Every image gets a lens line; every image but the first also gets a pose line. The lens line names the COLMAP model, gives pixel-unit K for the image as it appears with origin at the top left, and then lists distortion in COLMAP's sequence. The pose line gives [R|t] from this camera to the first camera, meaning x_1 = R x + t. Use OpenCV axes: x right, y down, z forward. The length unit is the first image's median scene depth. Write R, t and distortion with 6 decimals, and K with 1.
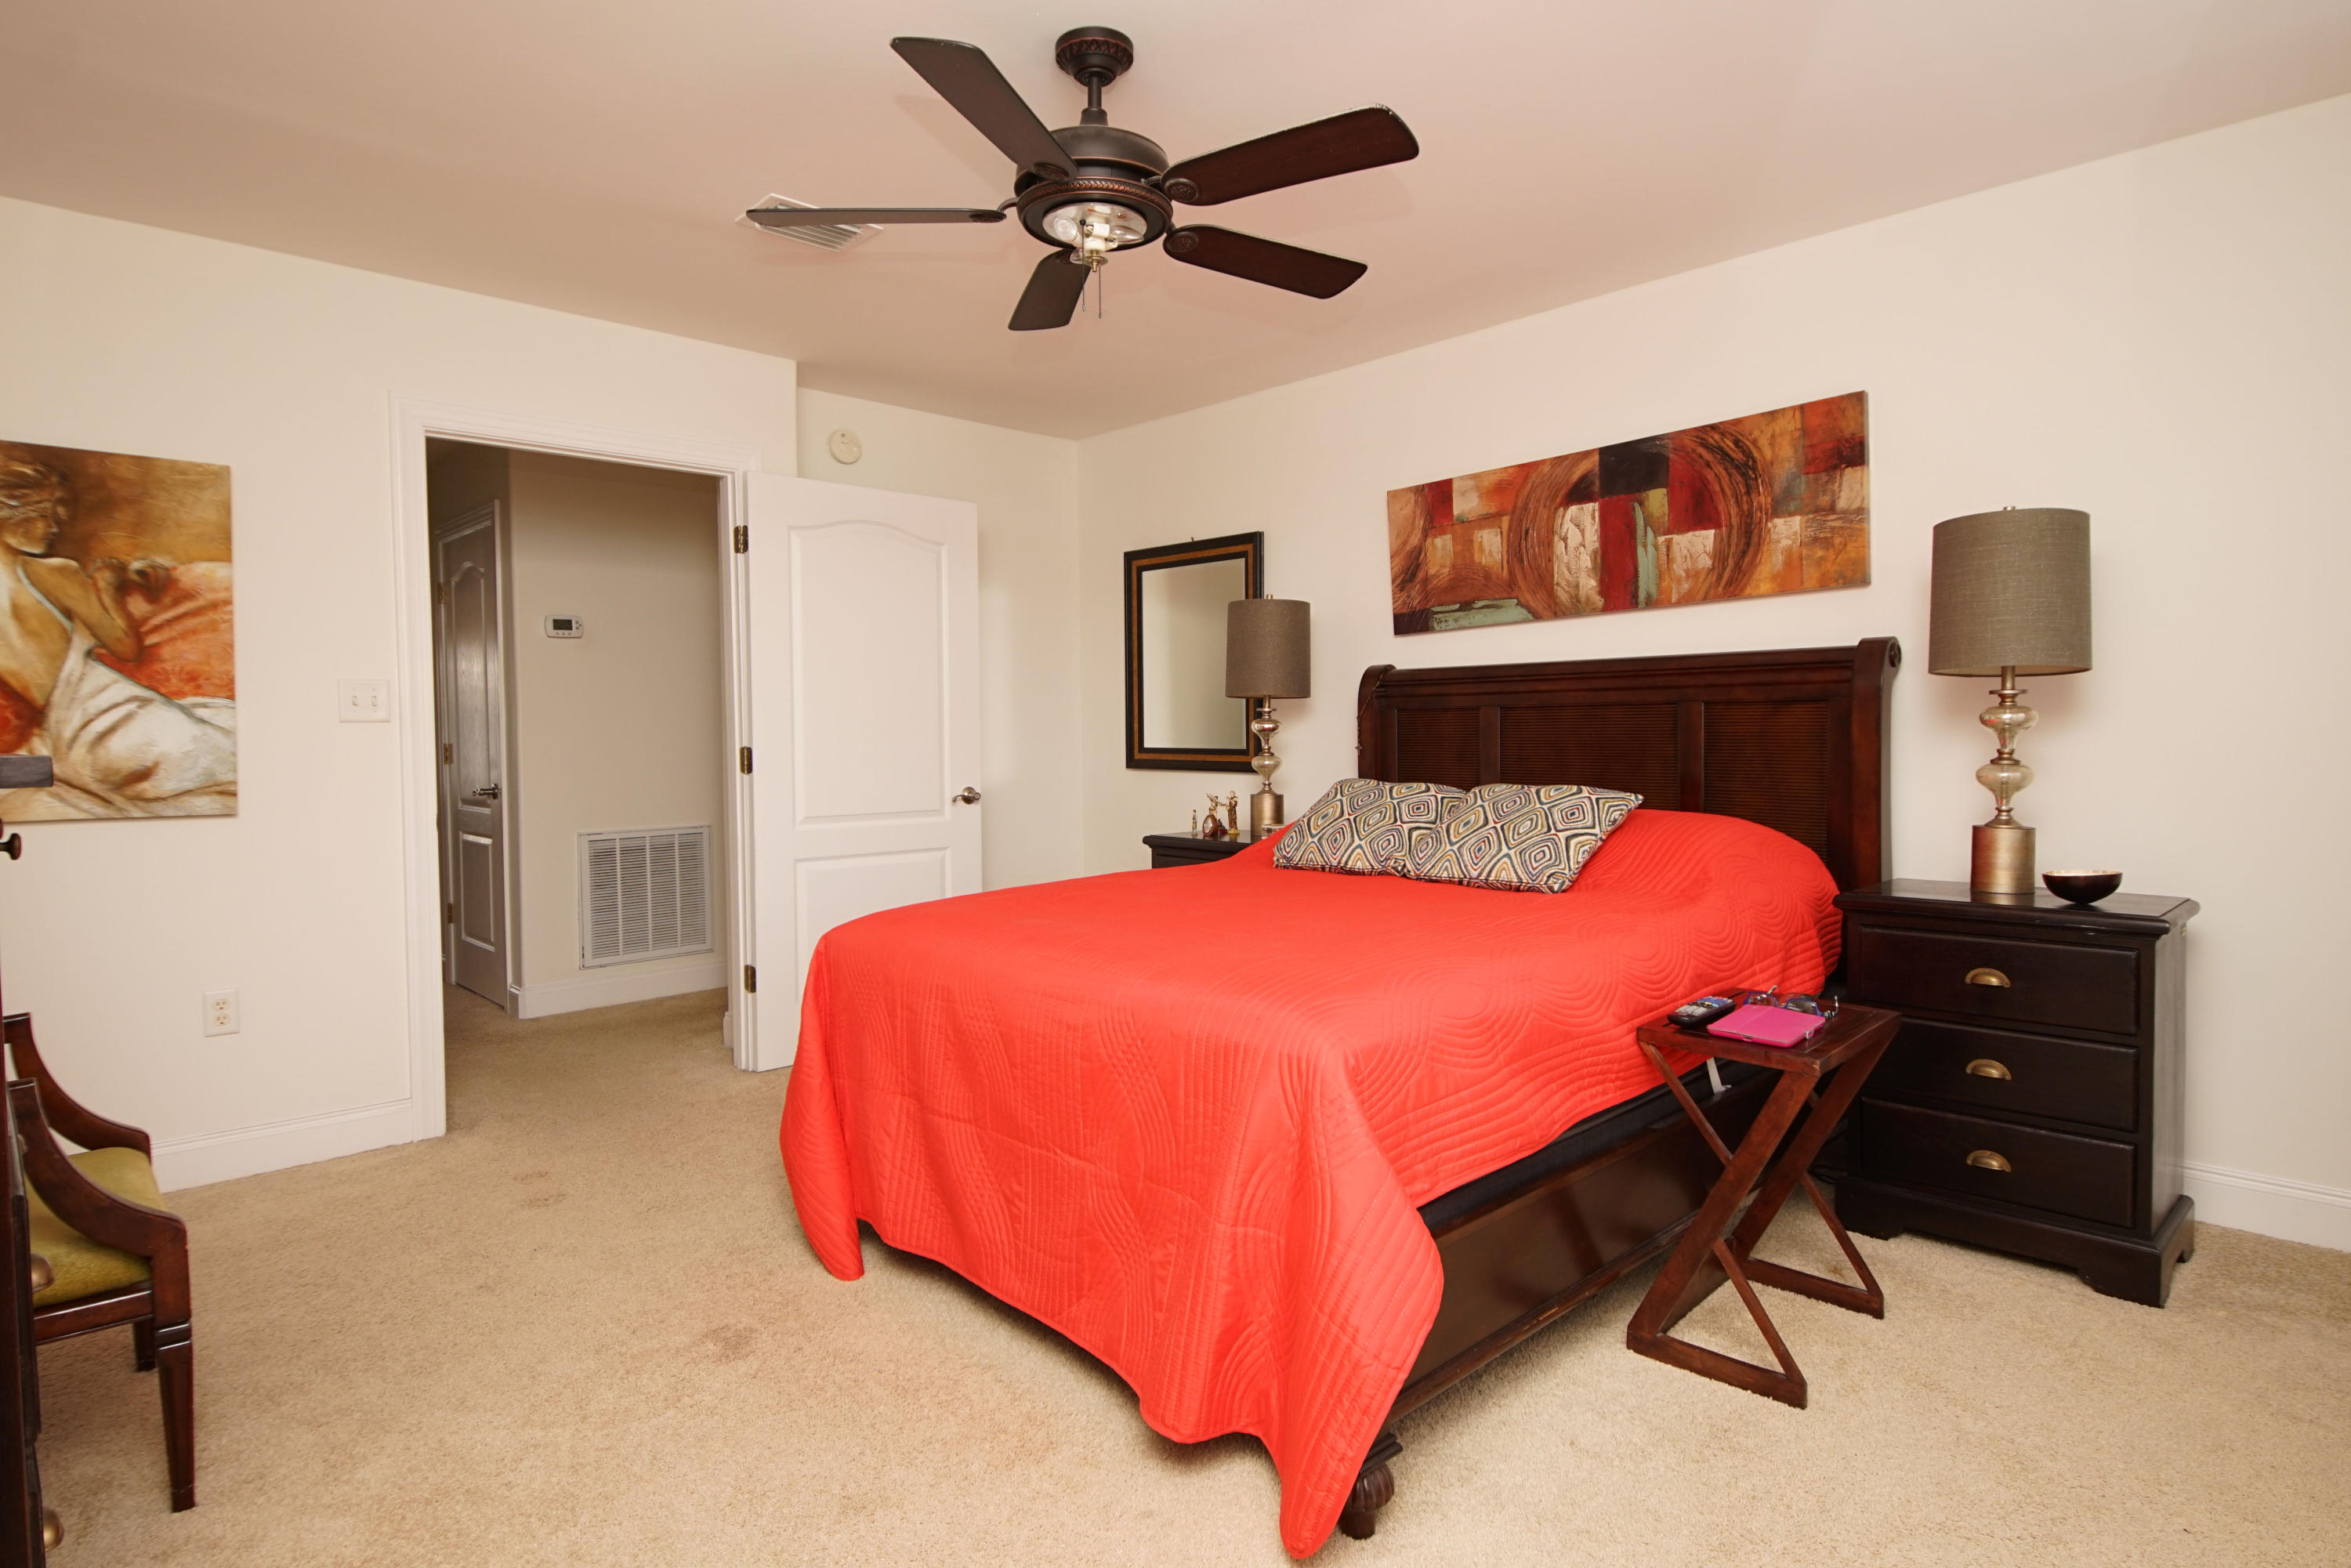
lens RADIAL K [[1255.9, 0, 1150.9], [0, 1255.9, 771.6], [0, 0, 1]] dist [0.029654, -0.026142]
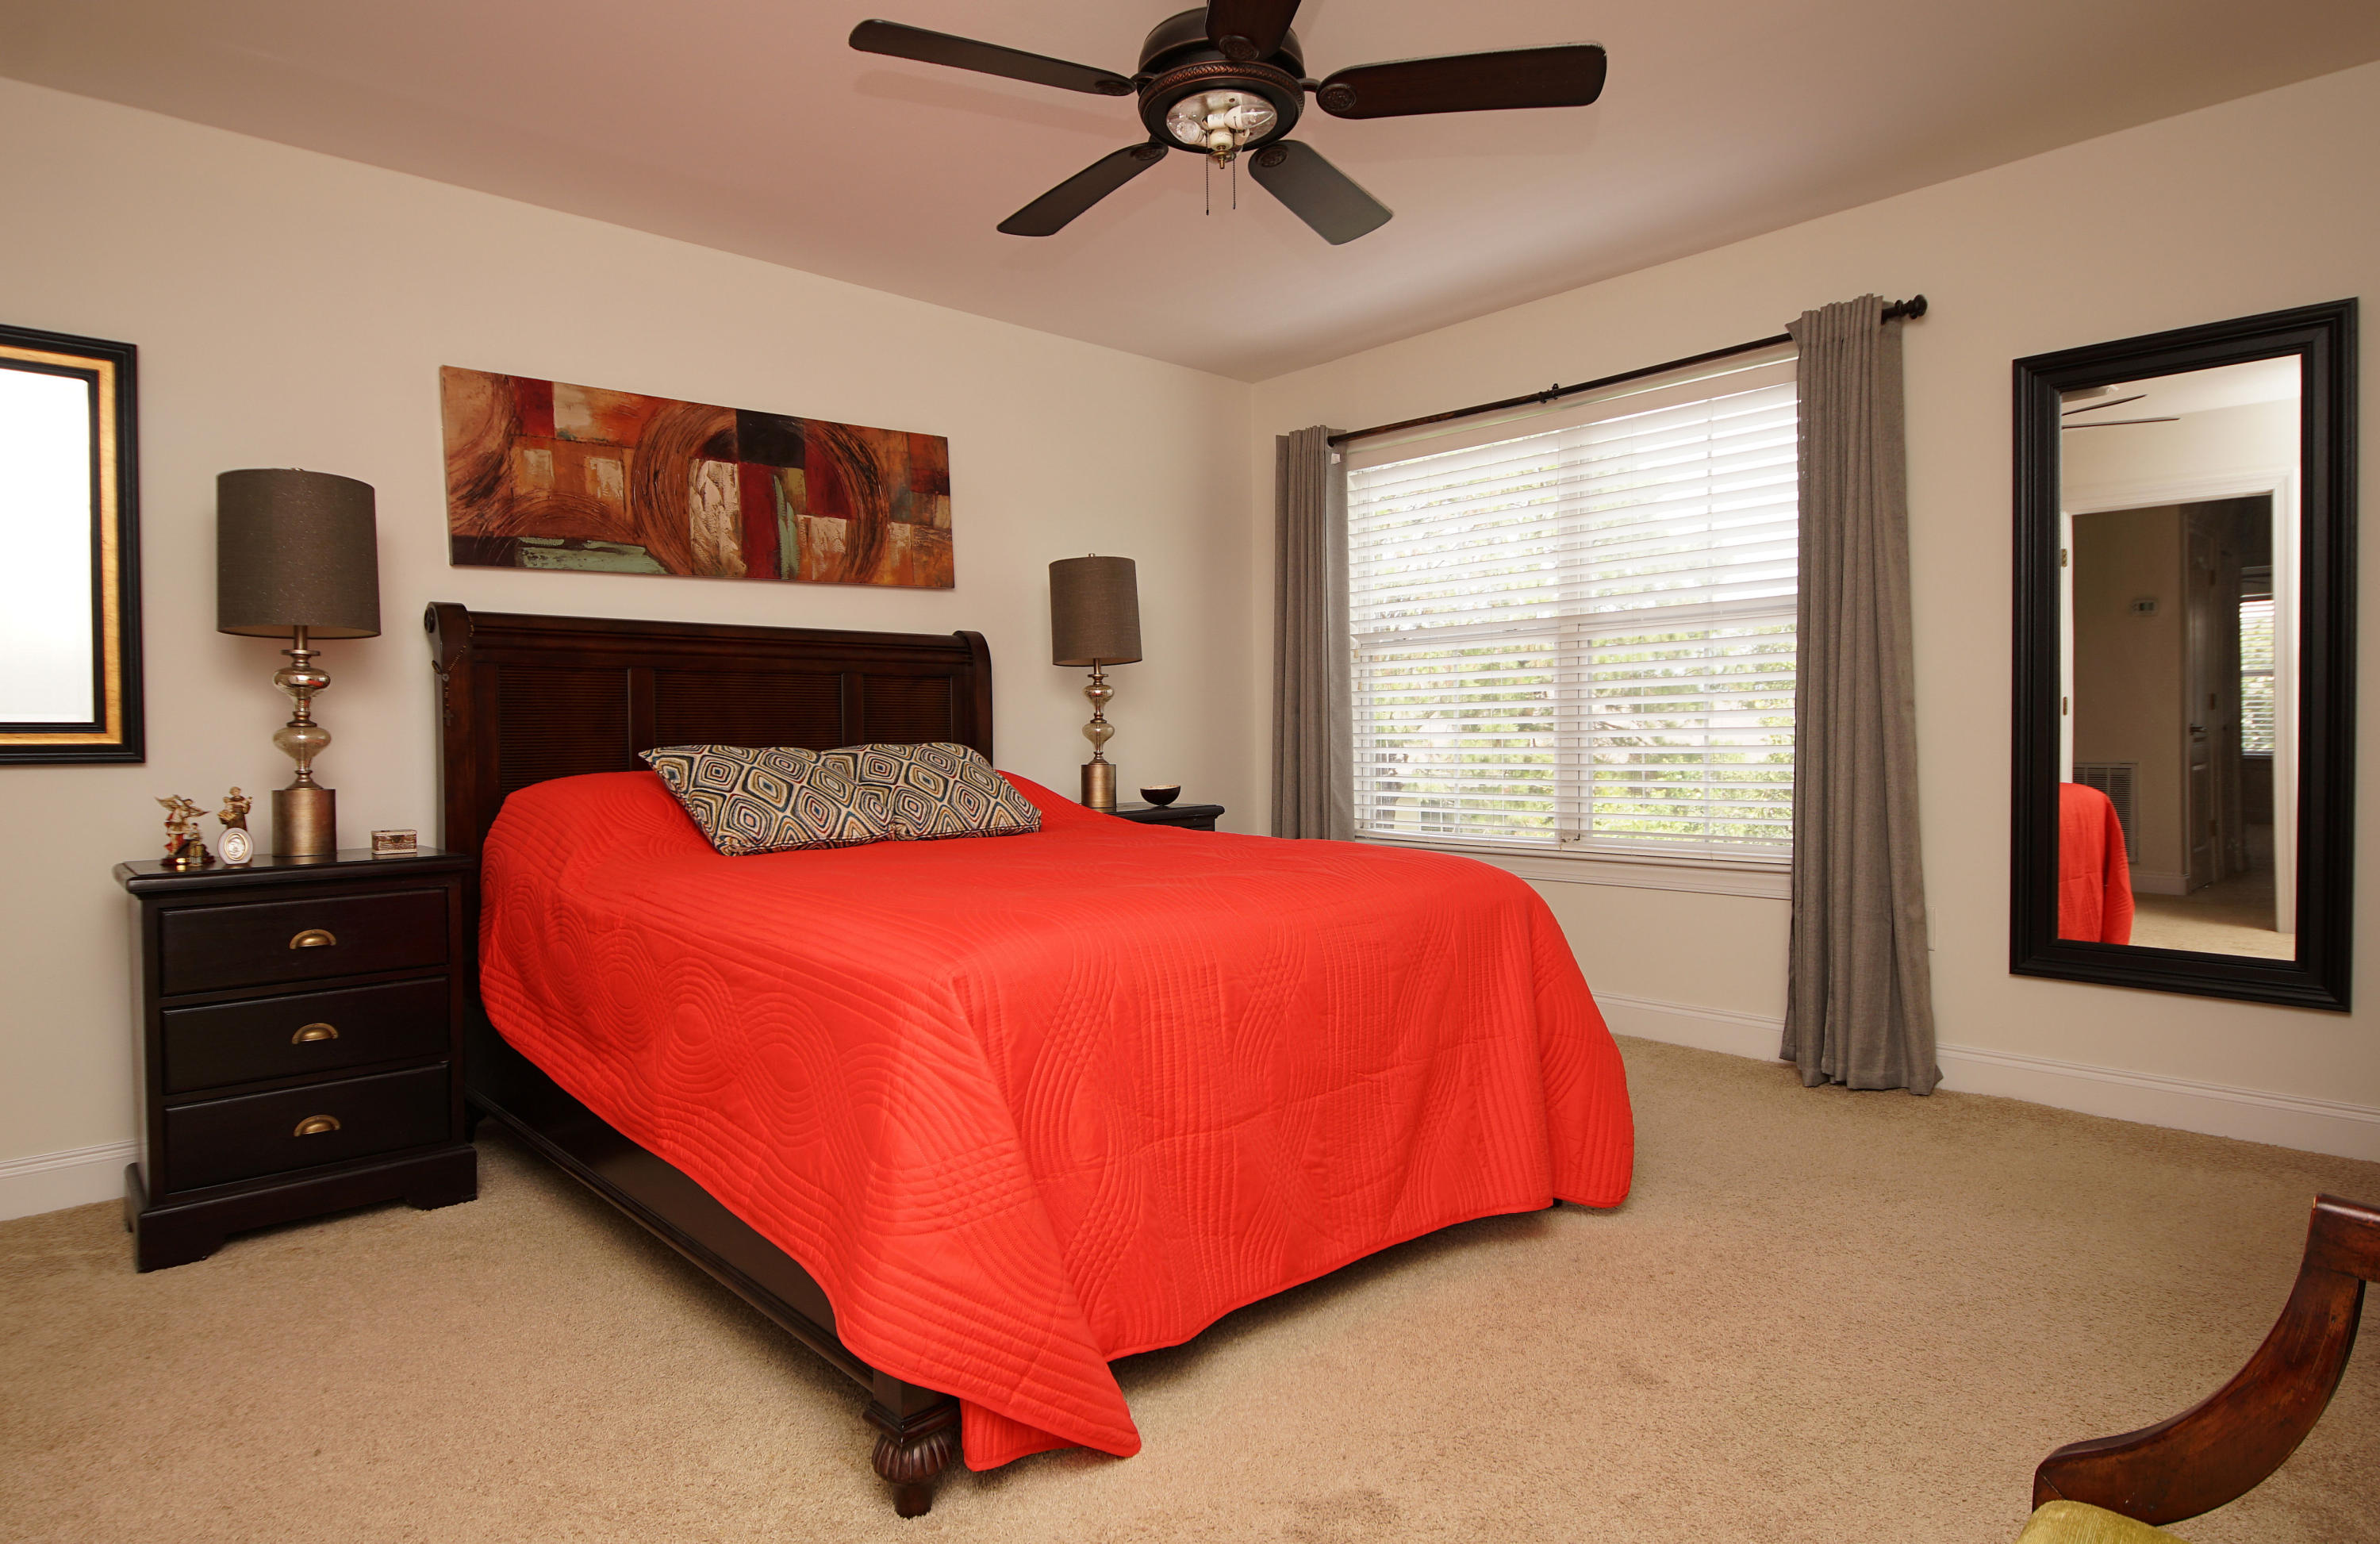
lens RADIAL K [[1319.4, 0, 1176.6], [0, 1319.4, 761.3], [0, 0, 1]] dist [0.028182, -0.026950]
pose [[-0.003775, -0.010203, 0.999941, -0.693685], [0.045349, 0.998917, 0.010363, 0.020859], [-0.998964, 0.045385, -0.003308, 0.697287]]
